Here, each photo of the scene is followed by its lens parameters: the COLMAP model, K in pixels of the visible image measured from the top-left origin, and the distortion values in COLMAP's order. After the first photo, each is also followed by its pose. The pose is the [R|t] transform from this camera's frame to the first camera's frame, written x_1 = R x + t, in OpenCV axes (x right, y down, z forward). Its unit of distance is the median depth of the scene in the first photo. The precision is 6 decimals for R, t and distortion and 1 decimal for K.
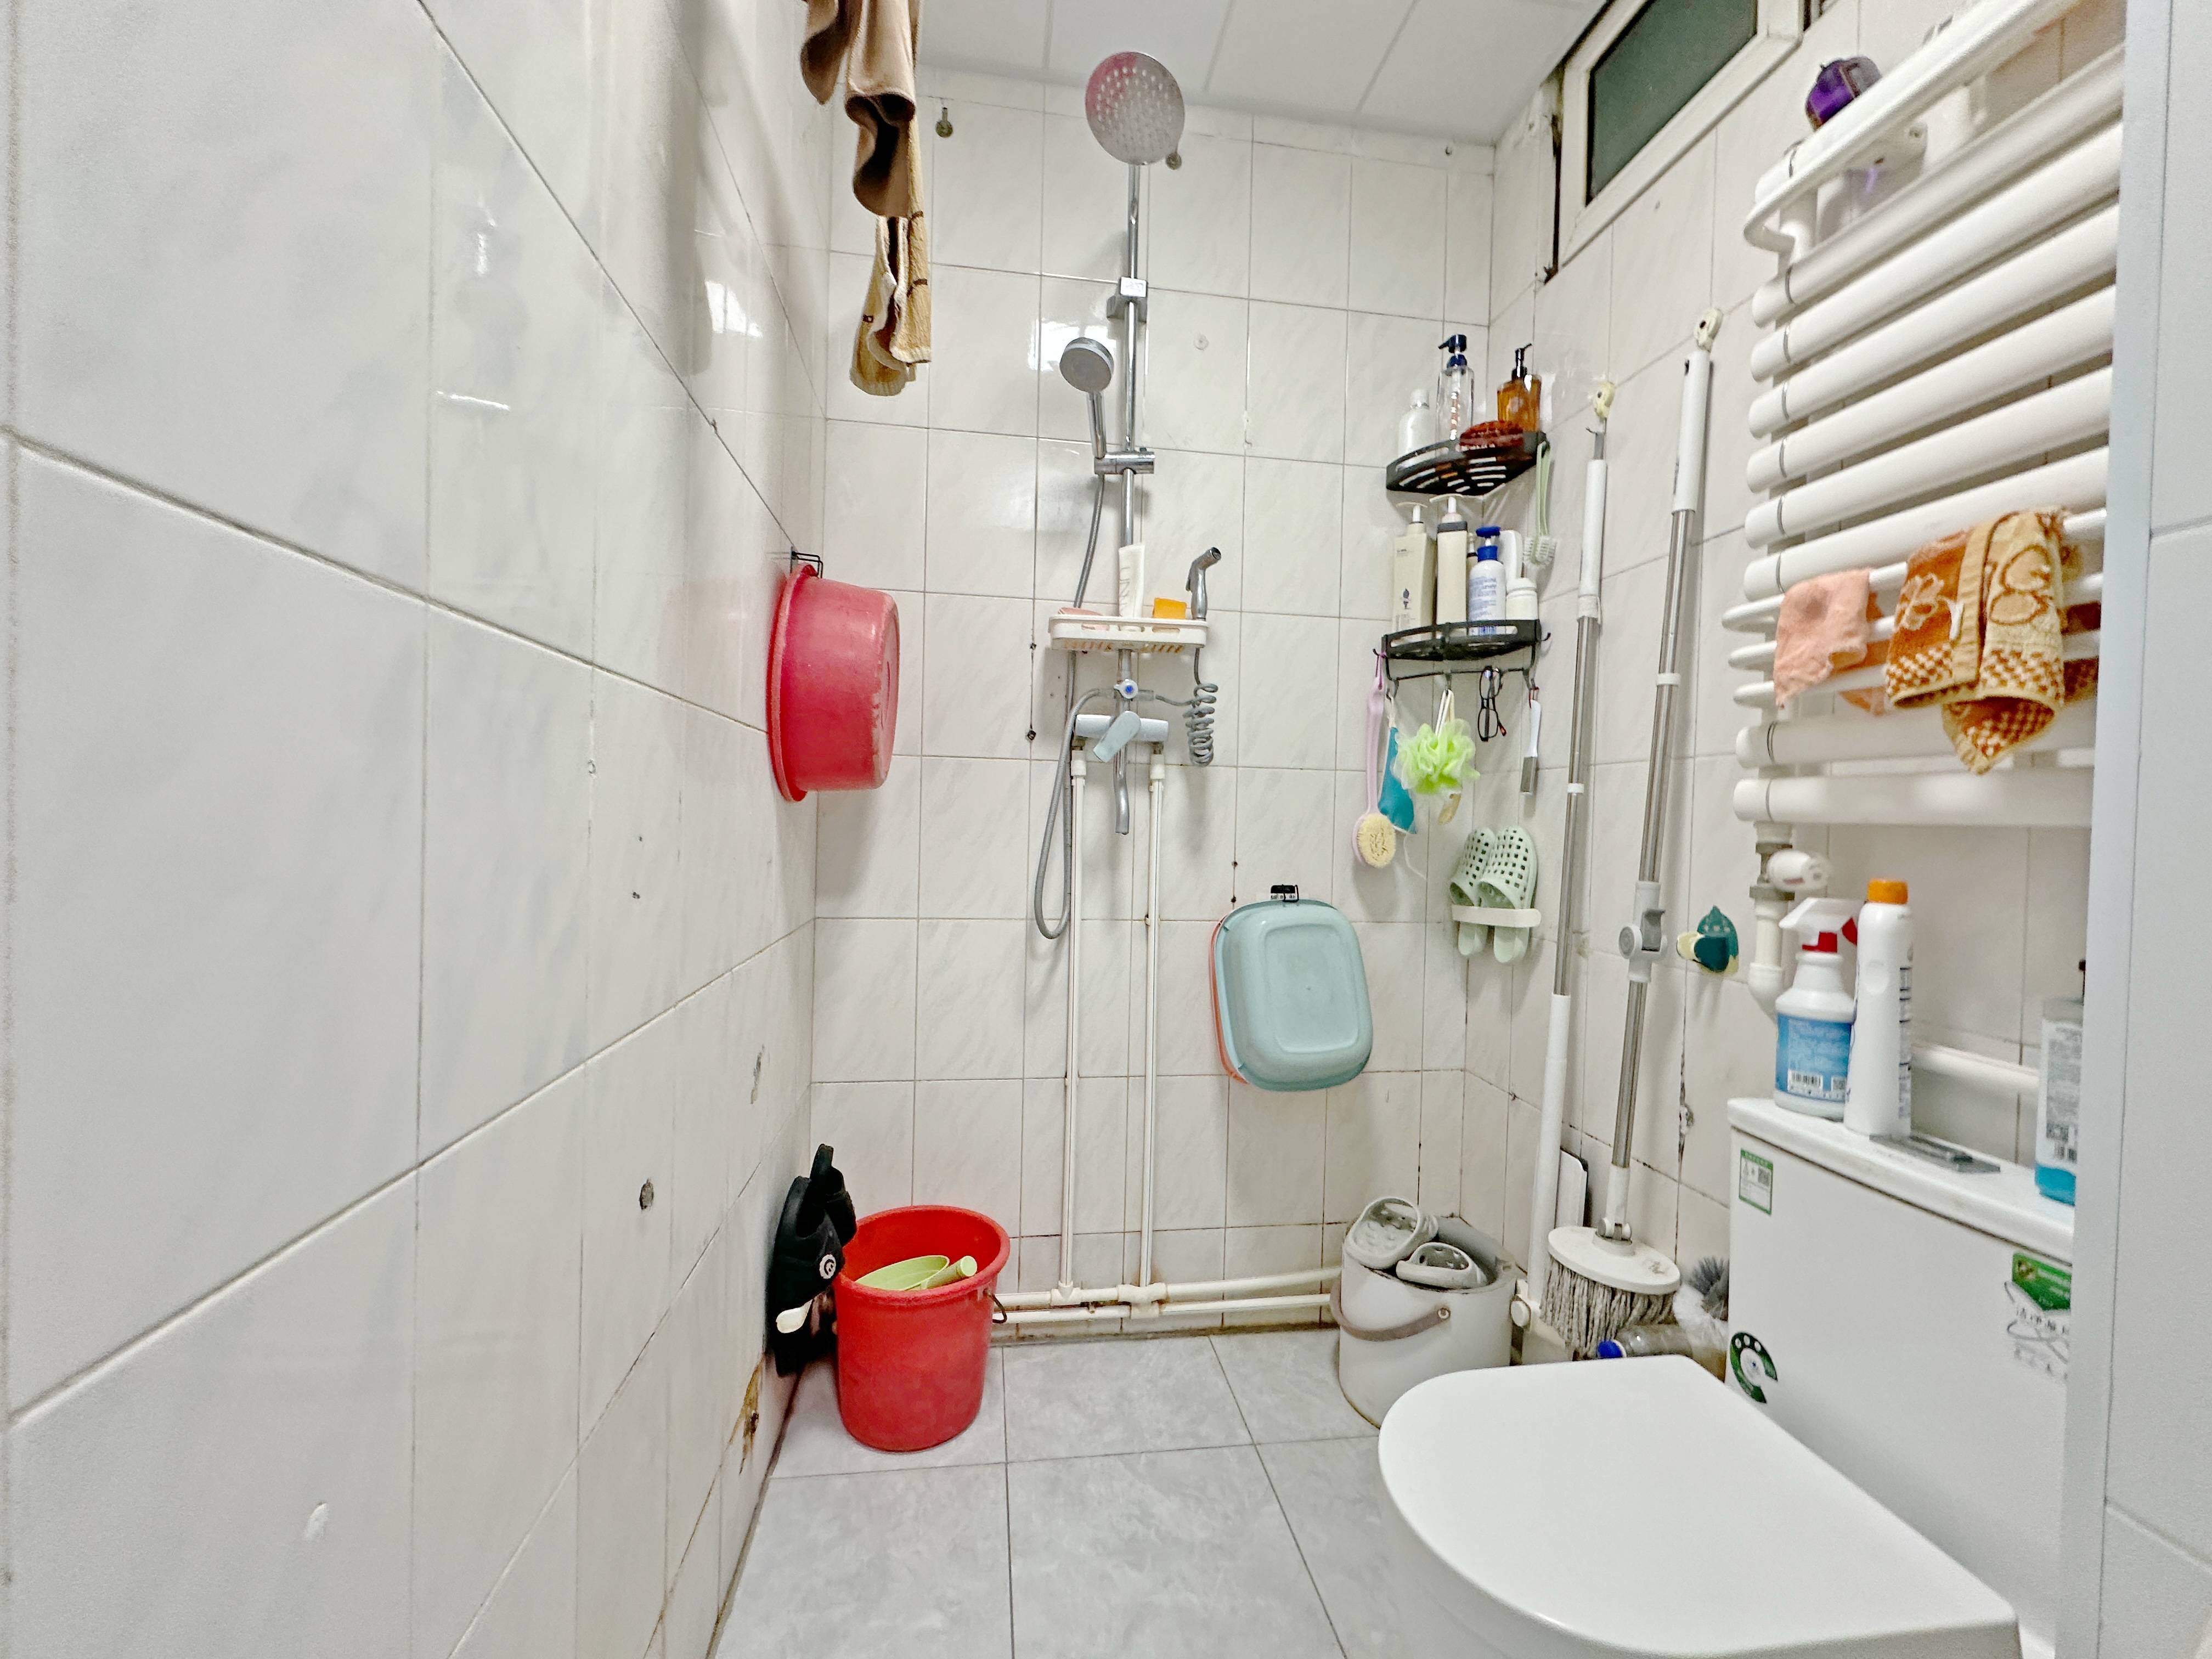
lens RADIAL K [[871.6, 0, 1106.0], [0, 871.6, 829.5], [0, 0, 1]] dist [0.000818, 0.000226]
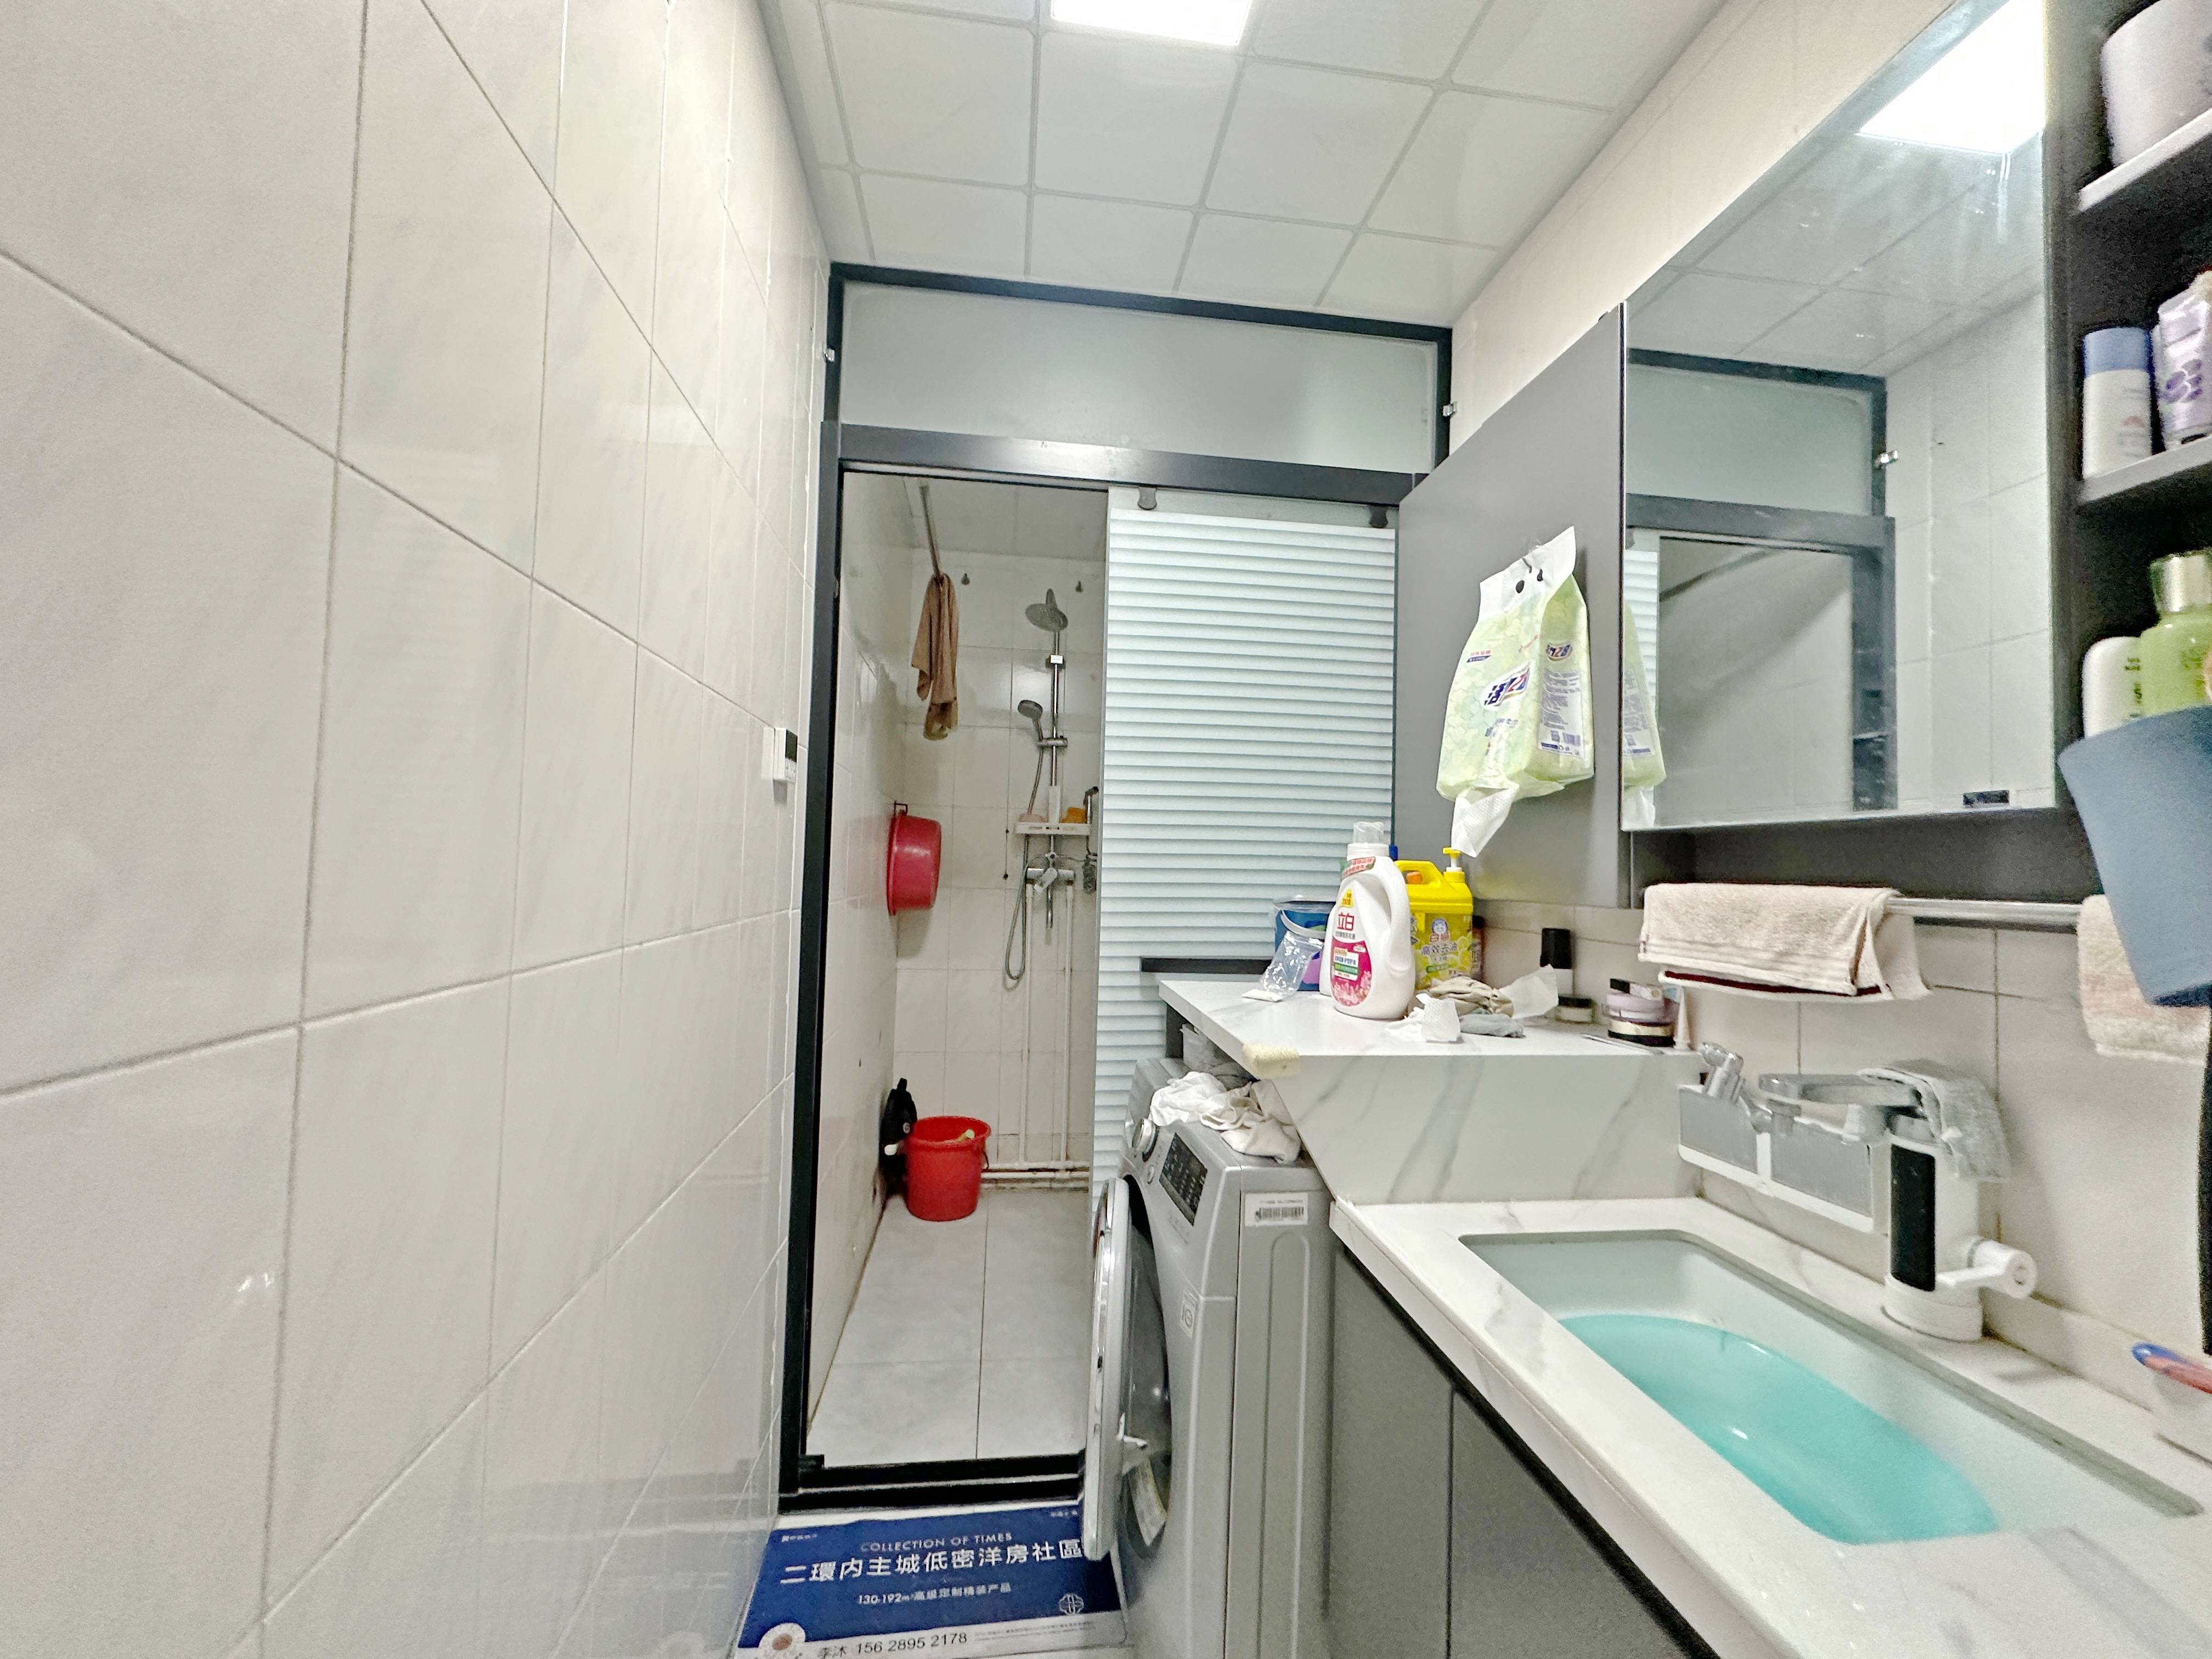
lens RADIAL K [[871.6, 0, 1106.0], [0, 871.6, 829.5], [0, 0, 1]] dist [0.000818, 0.000226]
pose [[0.999534, -0.004396, -0.030204, 0.210910], [0.001985, 0.996840, -0.079415, -0.059944], [0.030457, 0.079319, 0.996384, -1.029398]]
